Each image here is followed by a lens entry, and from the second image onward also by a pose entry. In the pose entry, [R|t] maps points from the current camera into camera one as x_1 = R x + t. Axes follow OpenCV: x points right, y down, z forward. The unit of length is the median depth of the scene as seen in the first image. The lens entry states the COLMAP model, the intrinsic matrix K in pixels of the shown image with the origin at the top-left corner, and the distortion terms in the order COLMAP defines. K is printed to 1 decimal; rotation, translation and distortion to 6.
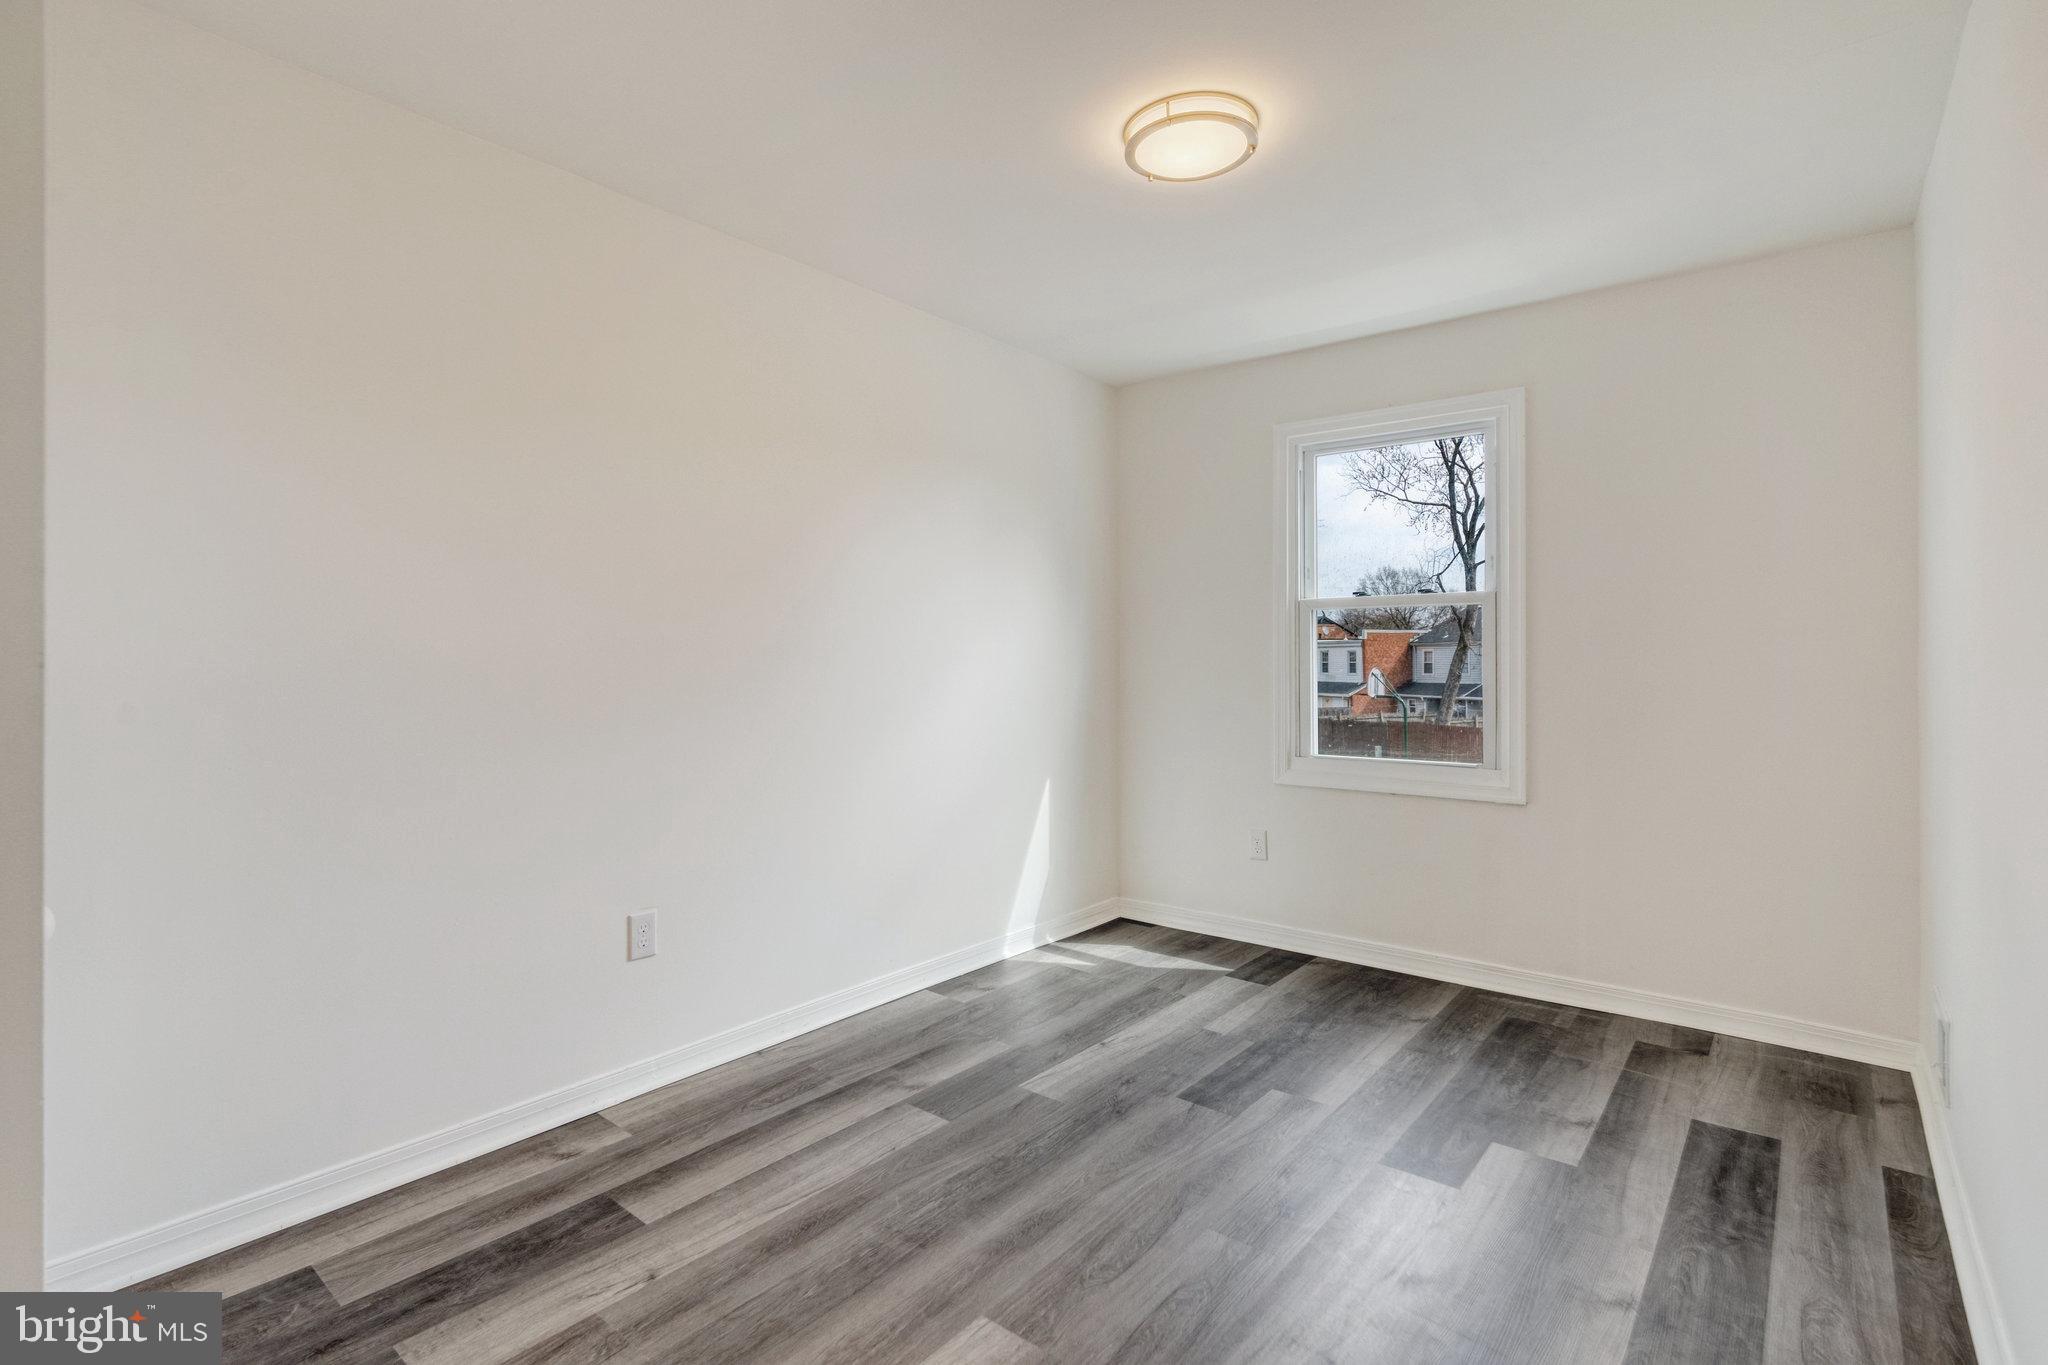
lens RADIAL K [[924.9, 0, 1025.4], [0, 924.9, 645.9], [0, 0, 1]] dist [-0.000598, -0.000005]
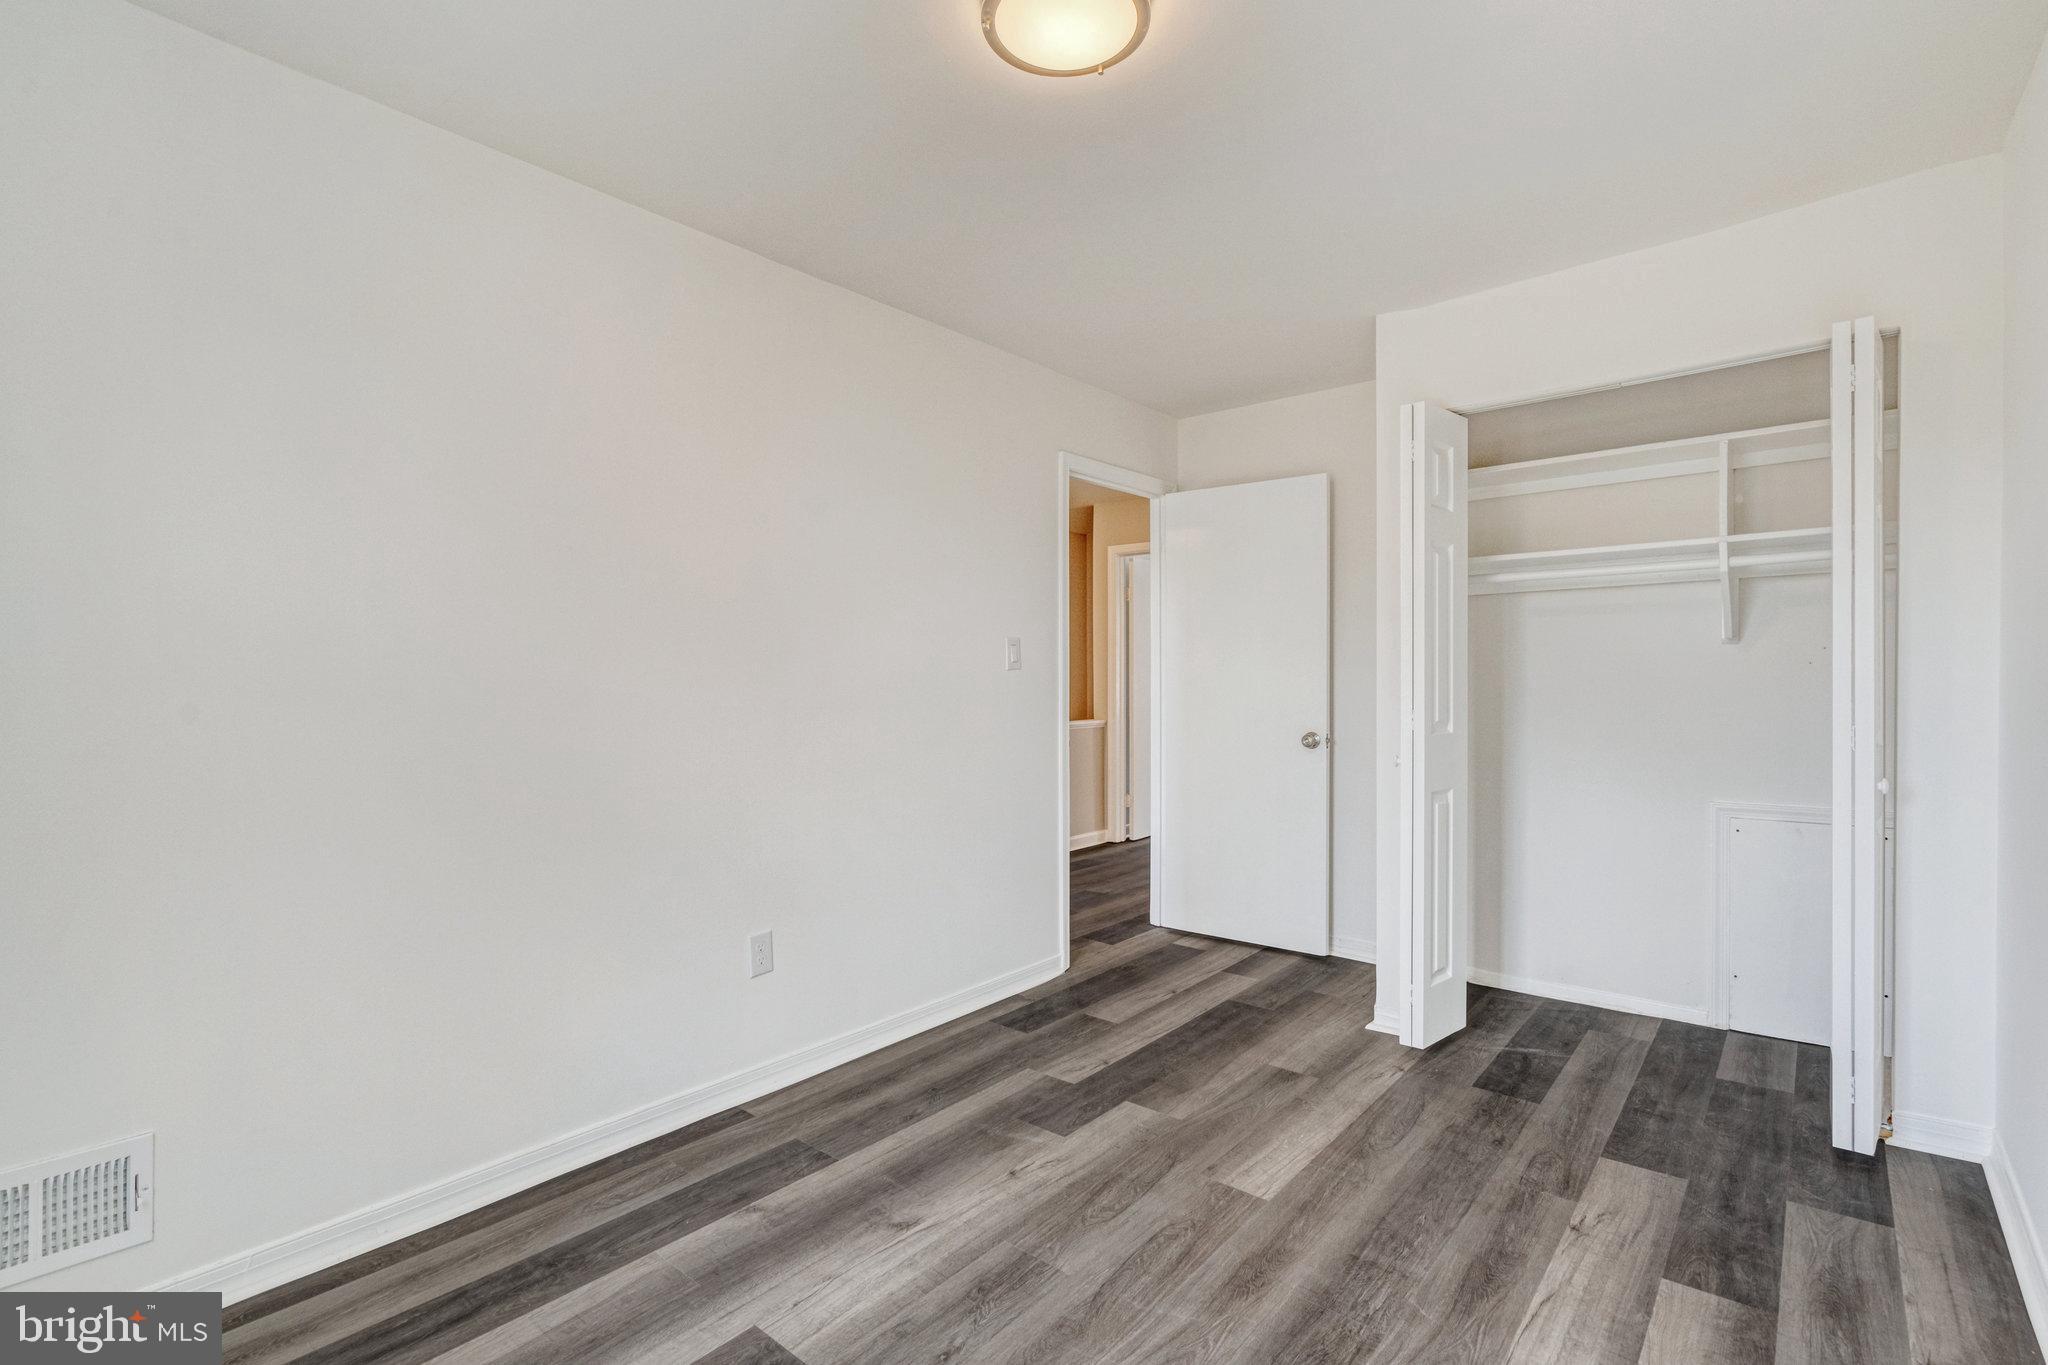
lens RADIAL K [[960.3, 0, 1012.6], [0, 960.3, 687.9], [0, 0, 1]] dist [-0.003870, 0.000049]
pose [[-0.999372, 0.007655, 0.034595, 0.226698], [0.007373, 0.999939, -0.008274, 0.023484], [-0.034656, -0.008014, -0.999367, 2.086197]]
